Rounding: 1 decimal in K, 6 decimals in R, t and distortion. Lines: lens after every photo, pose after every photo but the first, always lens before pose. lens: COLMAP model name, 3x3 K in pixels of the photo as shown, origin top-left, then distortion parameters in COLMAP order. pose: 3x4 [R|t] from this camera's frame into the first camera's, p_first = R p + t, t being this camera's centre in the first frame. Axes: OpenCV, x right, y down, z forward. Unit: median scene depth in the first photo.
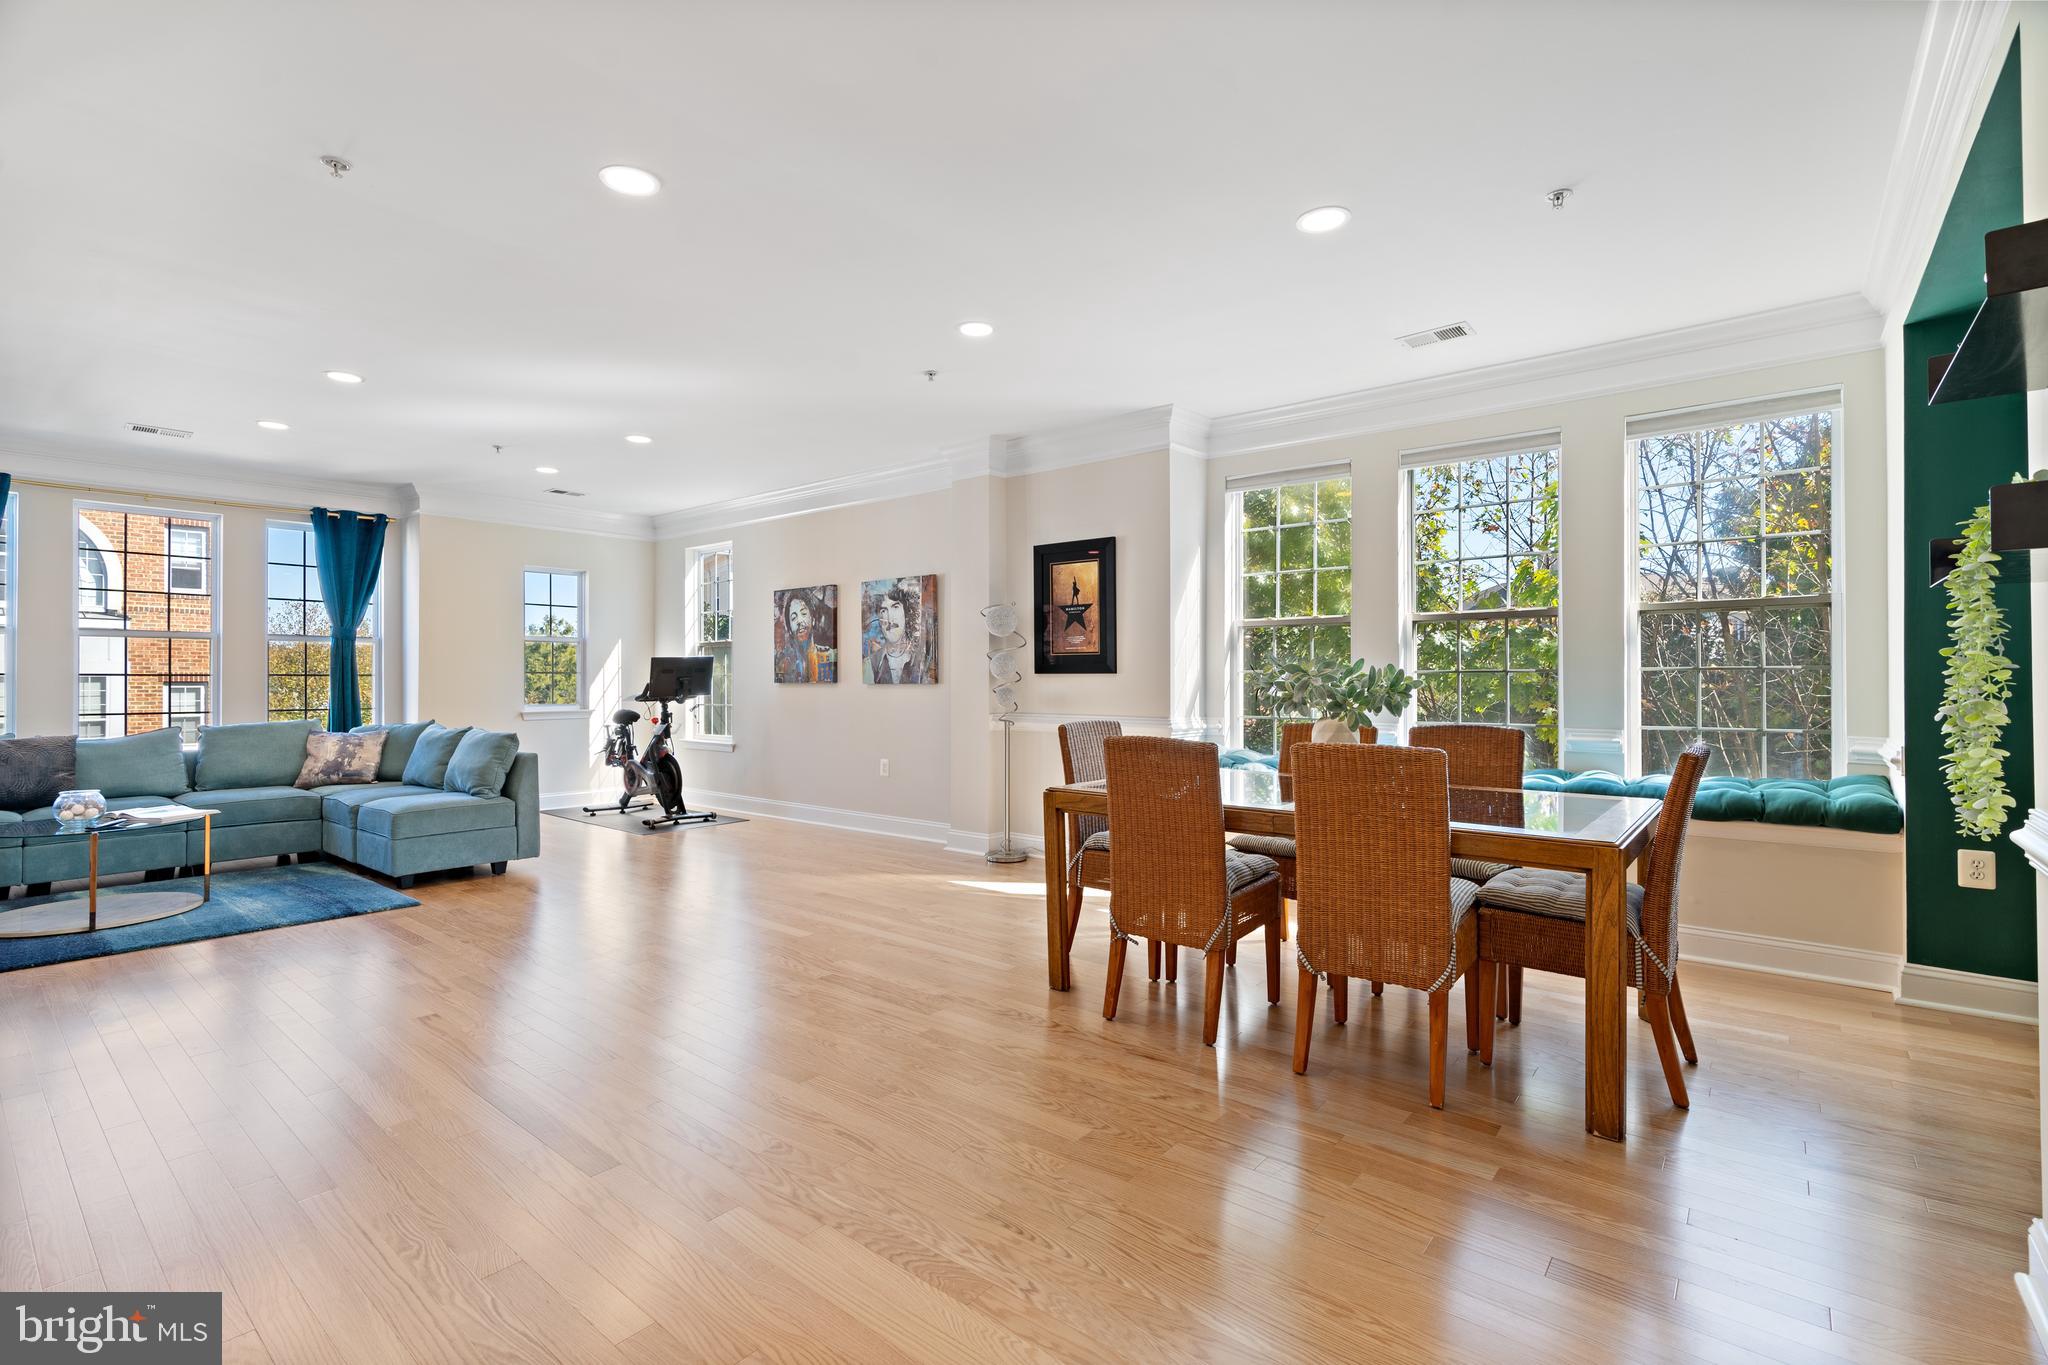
lens RADIAL K [[938.6, 0, 1026.9], [0, 938.6, 668.3], [0, 0, 1]] dist [-0.008747, 0.003781]
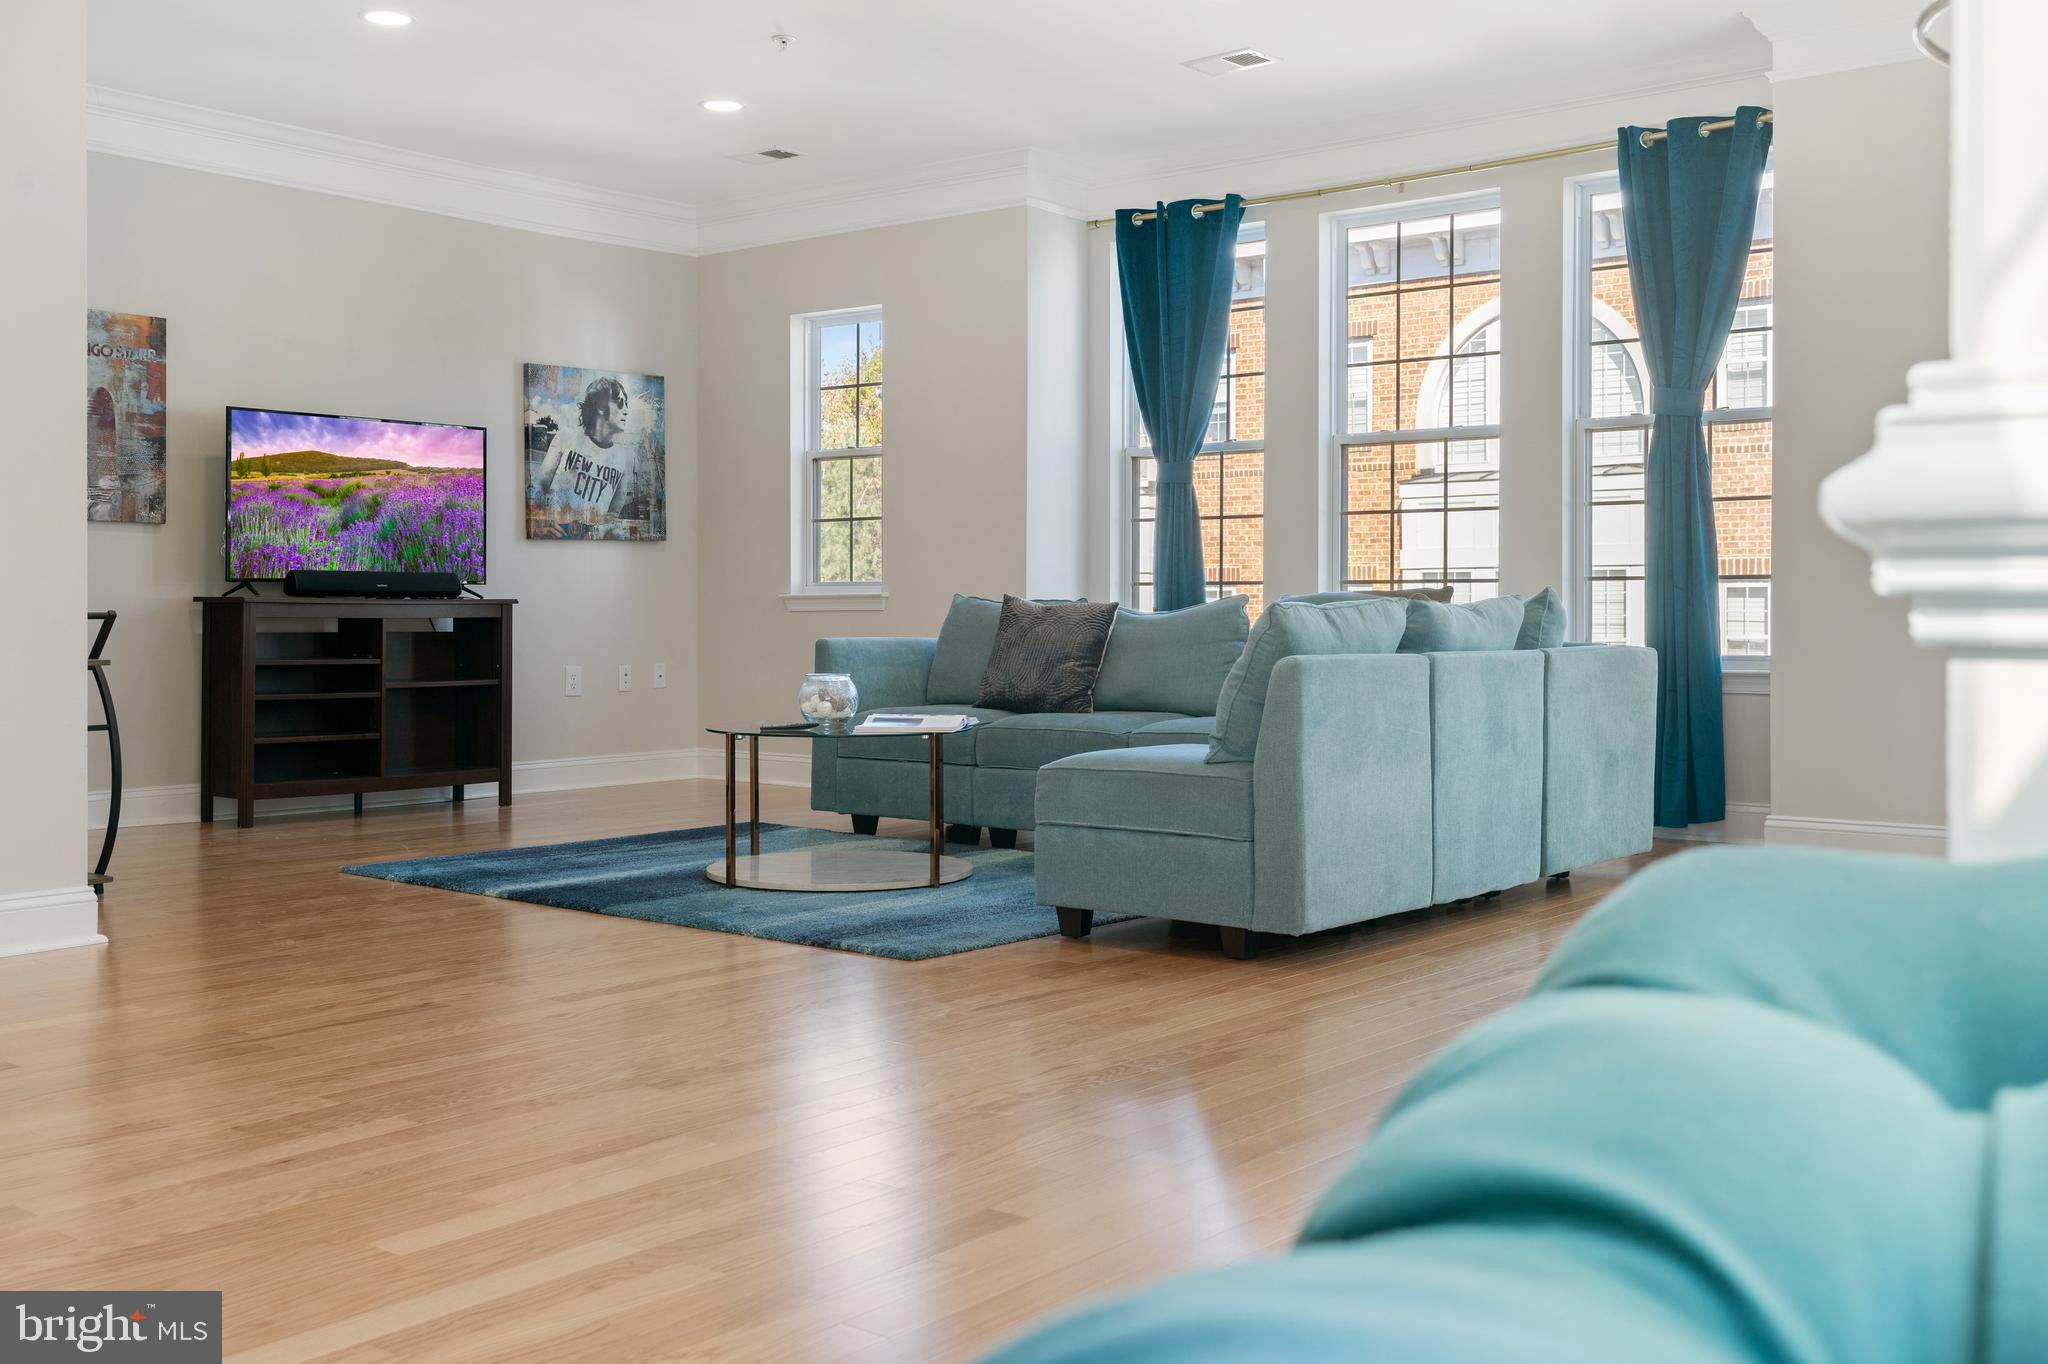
lens RADIAL K [[2054.3, 0, 1004.3], [0, 2054.3, 599.2], [0, 0, 1]] dist [0.011986, 0.000000]
pose [[-0.002621, -0.002968, -0.999992, 0.294559], [0.016374, 0.999861, -0.003011, 0.065975], [0.999862, -0.016382, -0.002572, 0.857084]]
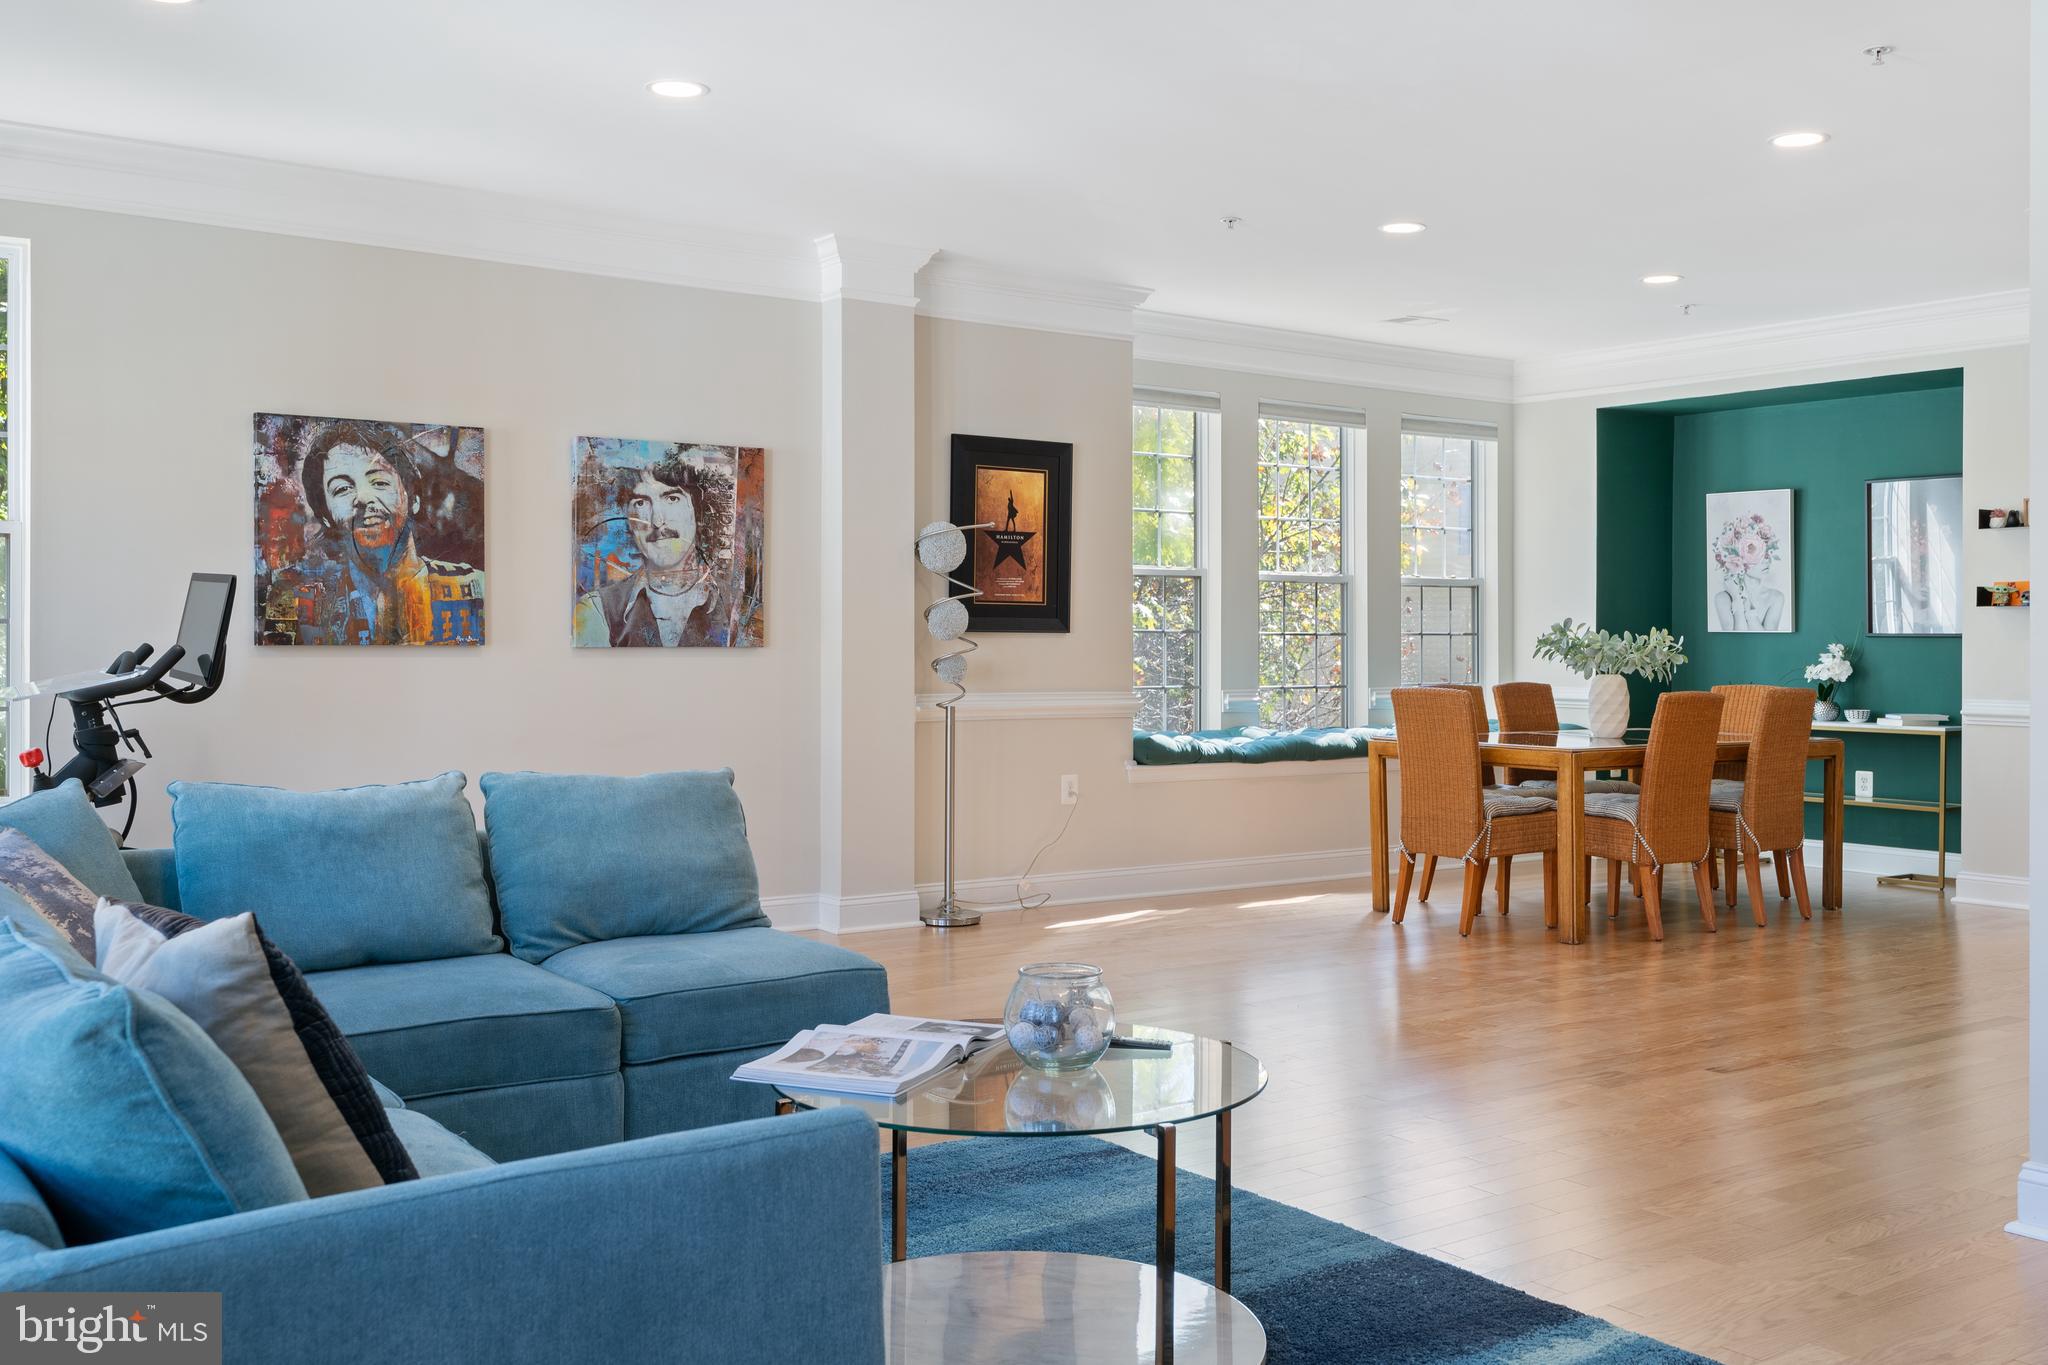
lens RADIAL K [[1922.5, 0, 1020.7], [0, 1922.5, 620.5], [0, 0, 1]] dist [0.011475, 0.000000]
pose [[0.250039, 0.011861, 0.968163, -1.285603], [-0.018125, 0.999807, -0.007567, 0.007343], [-0.968066, -0.015656, 0.250206, 0.634396]]
